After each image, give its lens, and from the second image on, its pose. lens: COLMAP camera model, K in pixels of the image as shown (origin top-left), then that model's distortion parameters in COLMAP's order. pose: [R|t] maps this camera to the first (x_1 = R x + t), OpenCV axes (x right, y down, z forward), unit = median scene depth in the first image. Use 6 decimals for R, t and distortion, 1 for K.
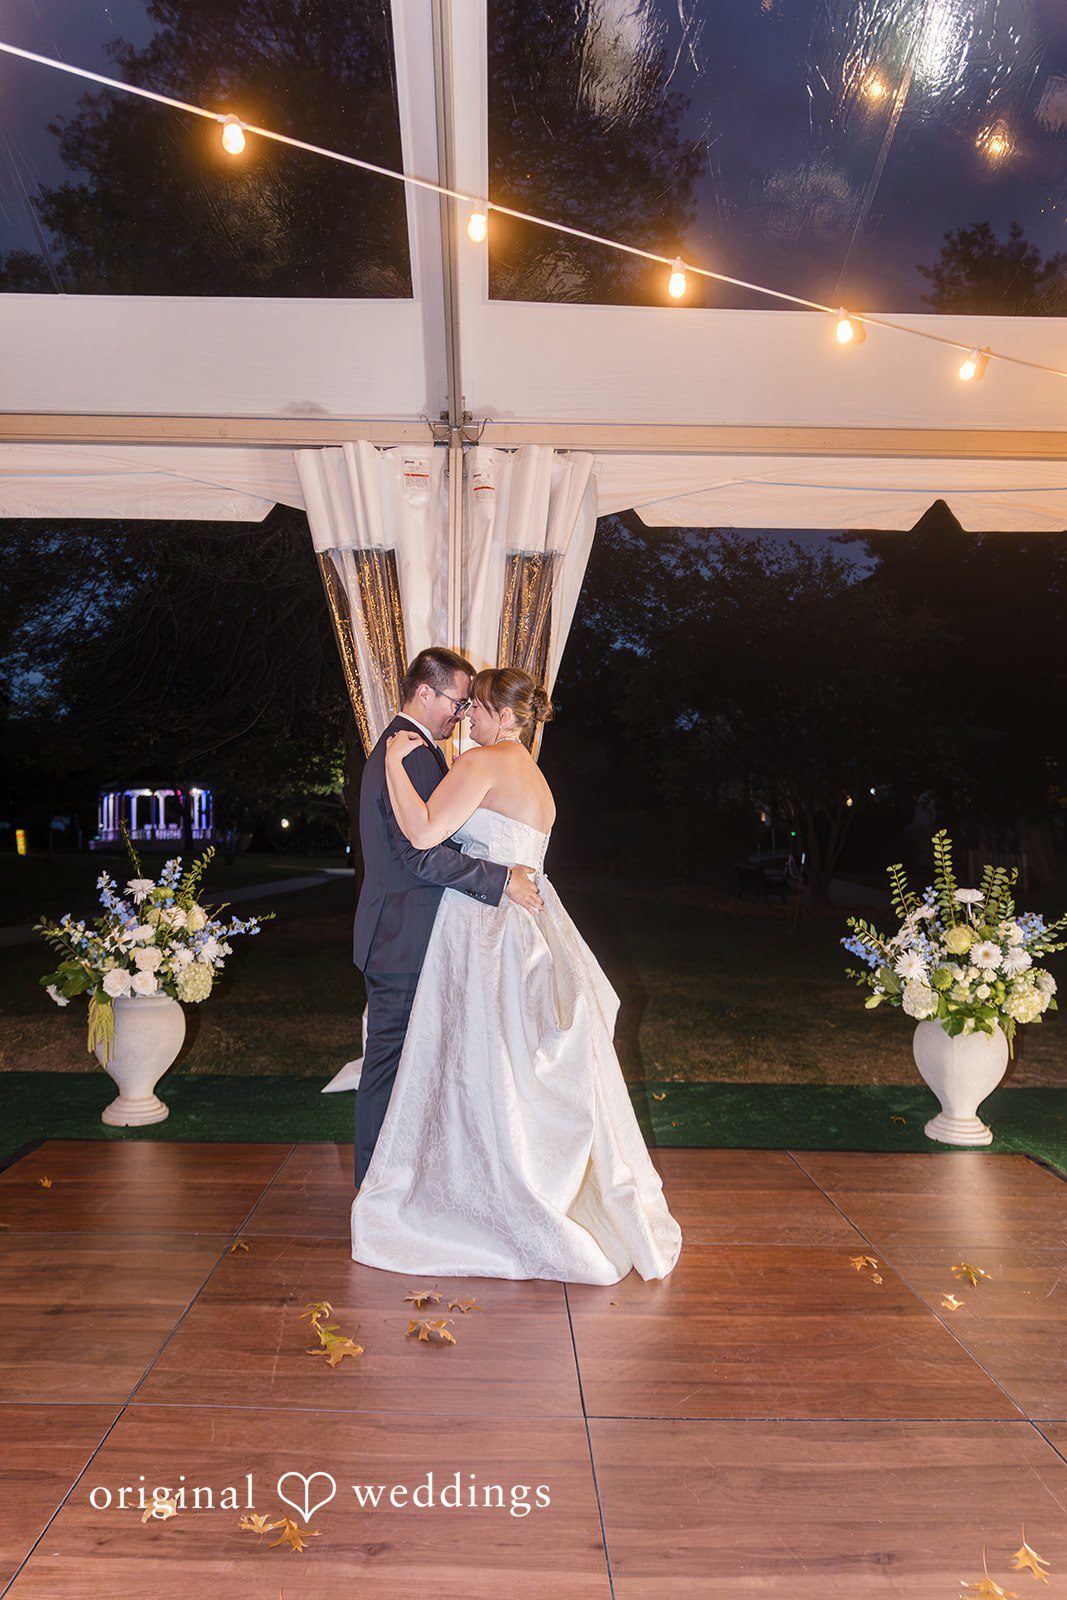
lens RADIAL K [[1053.3, 0, 534.8], [0, 1053.3, 816.8], [0, 0, 1]] dist [-0.009297, -0.005594]
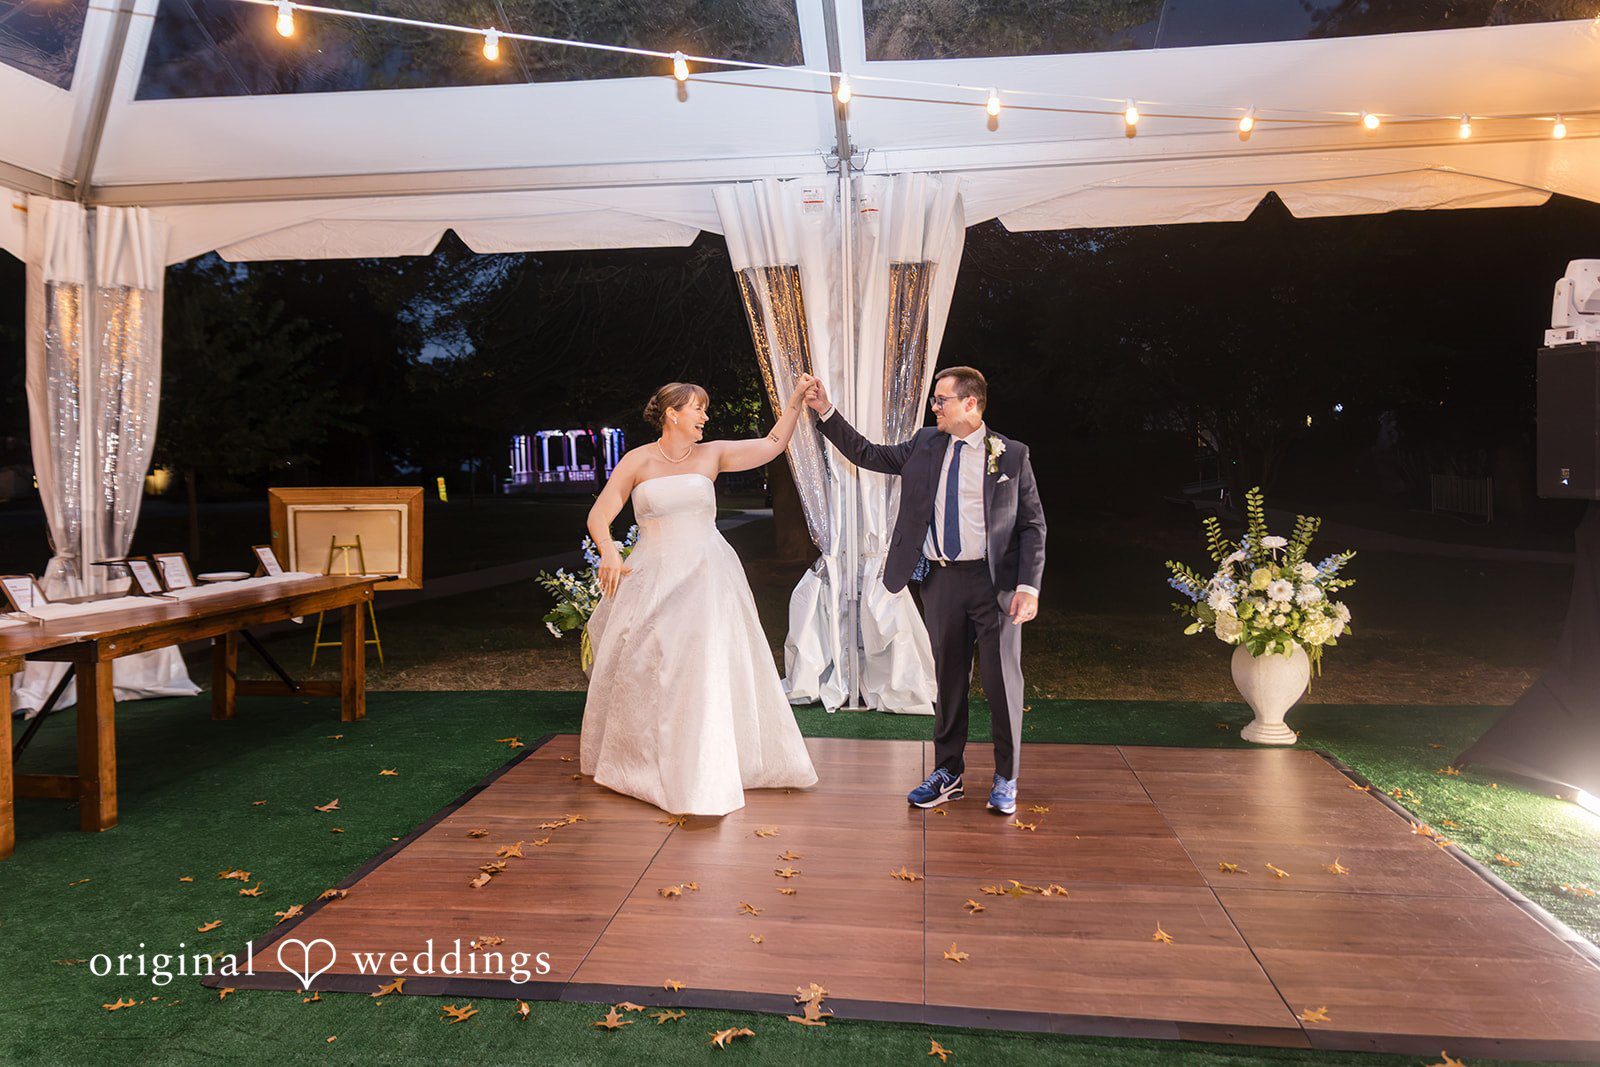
lens RADIAL K [[1143.1, 0, 801.8], [0, 1143.1, 528.7], [0, 0, 1]] dist [-0.014348, -0.002736]
pose [[0.989384, -0.020538, -0.143864, 0.058135], [0.030778, 0.997120, 0.069317, -0.044034], [0.142026, -0.073009, 0.987167, -0.342115]]
